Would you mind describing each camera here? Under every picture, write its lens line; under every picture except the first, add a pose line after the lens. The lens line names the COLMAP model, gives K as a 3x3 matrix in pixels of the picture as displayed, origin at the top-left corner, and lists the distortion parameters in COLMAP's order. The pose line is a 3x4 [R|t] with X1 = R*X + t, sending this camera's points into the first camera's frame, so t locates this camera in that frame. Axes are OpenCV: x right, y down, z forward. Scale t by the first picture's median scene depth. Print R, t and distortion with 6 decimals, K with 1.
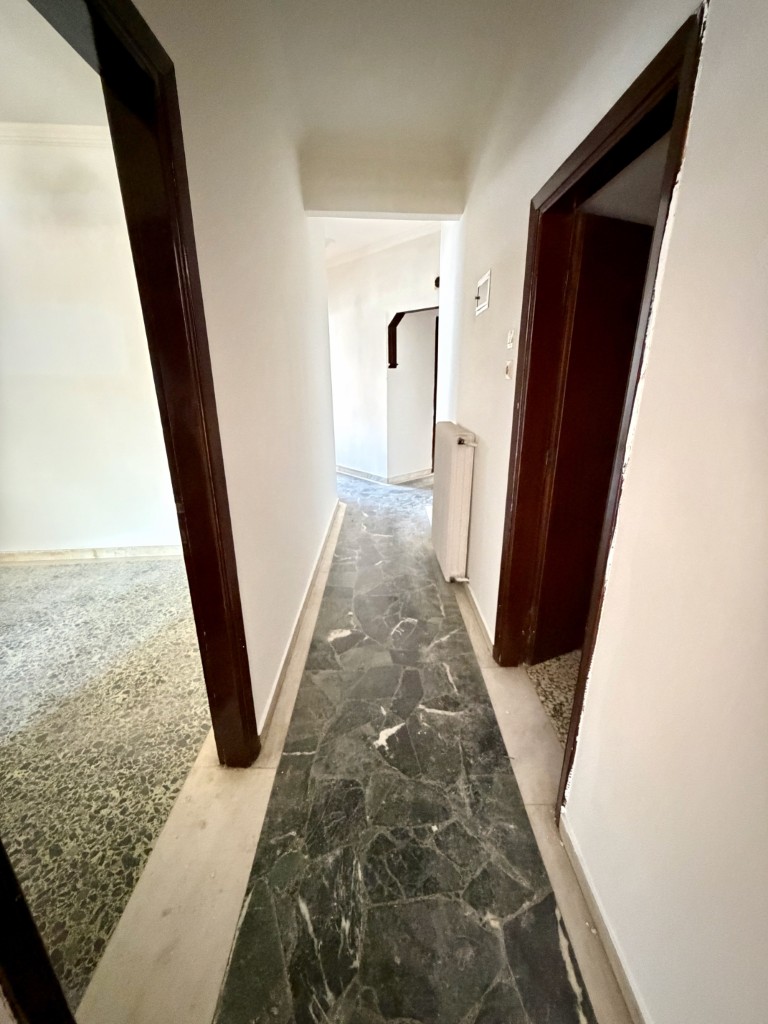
lens RADIAL K [[411.5, 0, 384.2], [0, 411.5, 510.6], [0, 0, 1]] dist [0.002529, -0.000866]
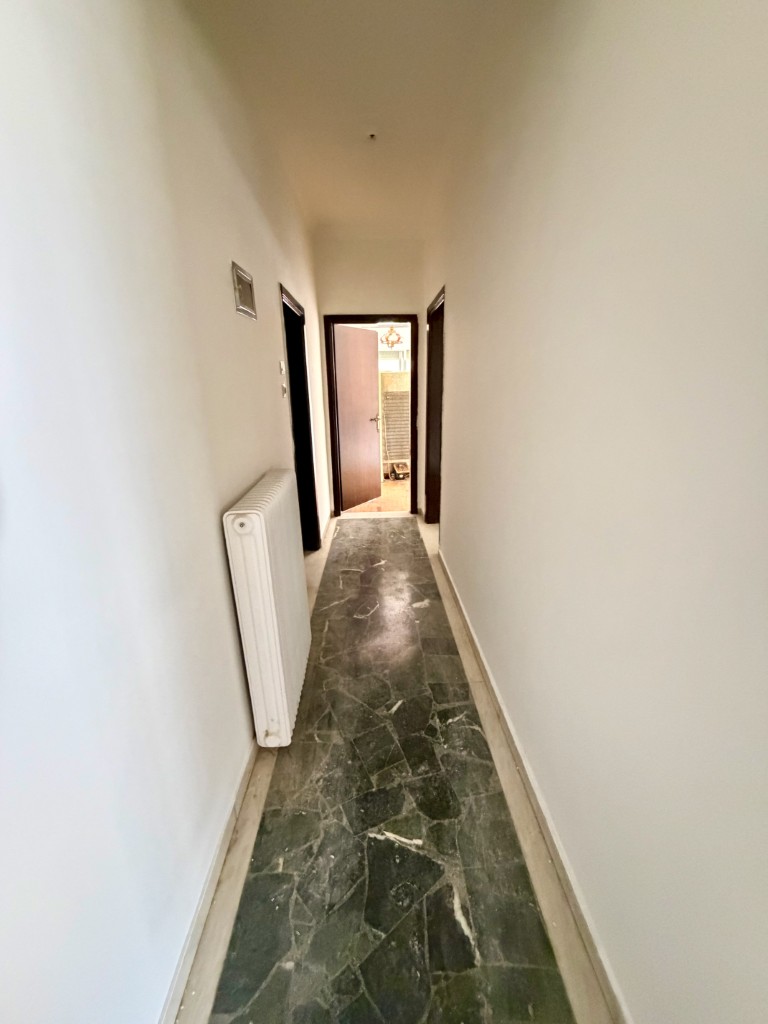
lens RADIAL K [[411.5, 0, 385.0], [0, 411.5, 512.8], [0, 0, 1]] dist [0.002529, -0.000866]
pose [[-0.999515, 0.028178, -0.013278, 0.004727], [0.014797, 0.804607, 0.593624, -0.597402], [0.027410, 0.593139, -0.804633, 1.712679]]
